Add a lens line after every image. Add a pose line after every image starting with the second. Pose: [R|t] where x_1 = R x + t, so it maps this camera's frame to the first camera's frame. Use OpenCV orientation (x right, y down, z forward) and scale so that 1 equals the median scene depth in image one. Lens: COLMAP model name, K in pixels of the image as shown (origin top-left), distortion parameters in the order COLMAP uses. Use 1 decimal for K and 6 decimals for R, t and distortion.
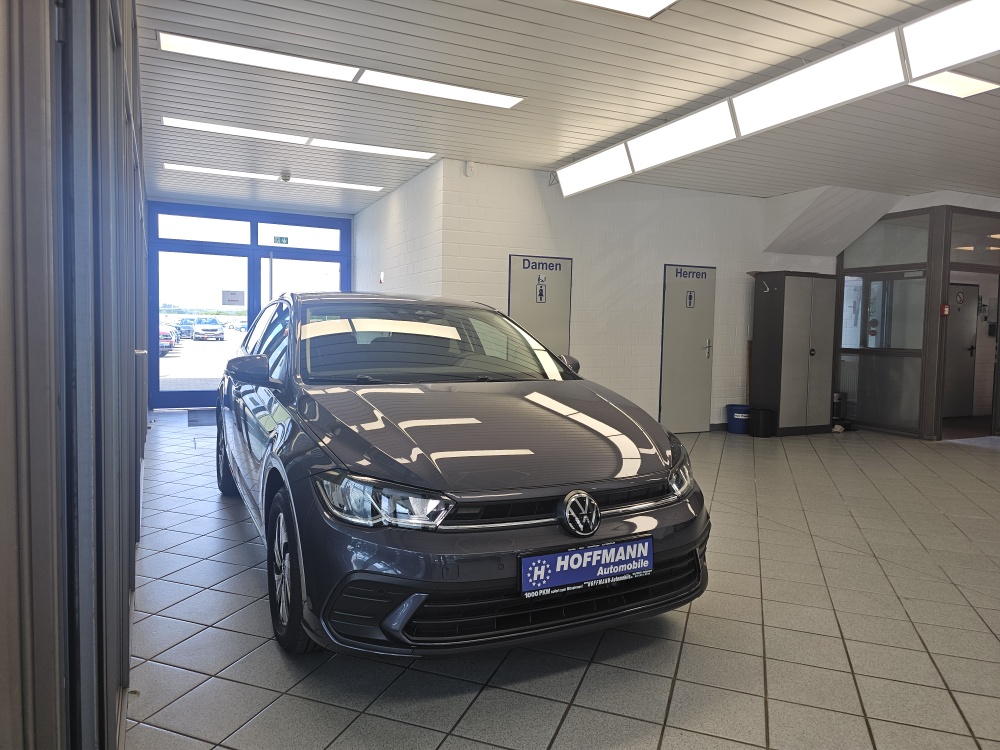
lens RADIAL K [[669.4, 0, 503.5], [0, 669.4, 363.0], [0, 0, 1]] dist [0.070733, -0.080840]
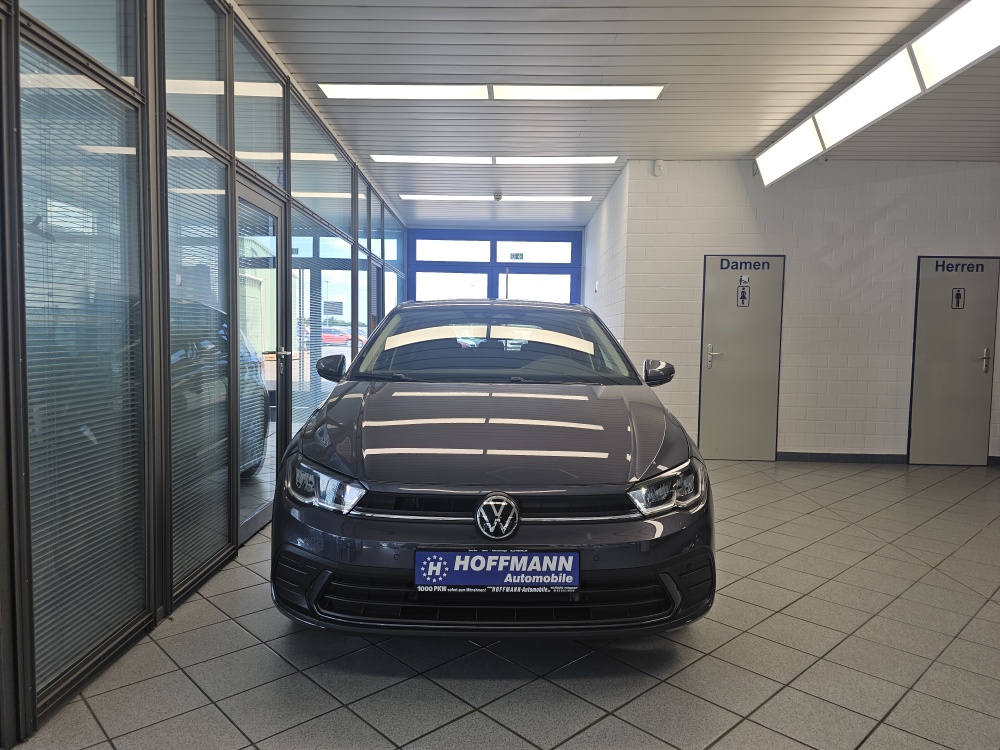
lens RADIAL K [[670.7, 0, 498.5], [0, 670.7, 376.4], [0, 0, 1]] dist [0.062931, -0.079833]
pose [[0.898537, 0.020281, -0.438429, 0.234055], [-0.020039, 0.999786, 0.005180, 0.008343], [0.438440, 0.004131, 0.898751, 0.059013]]
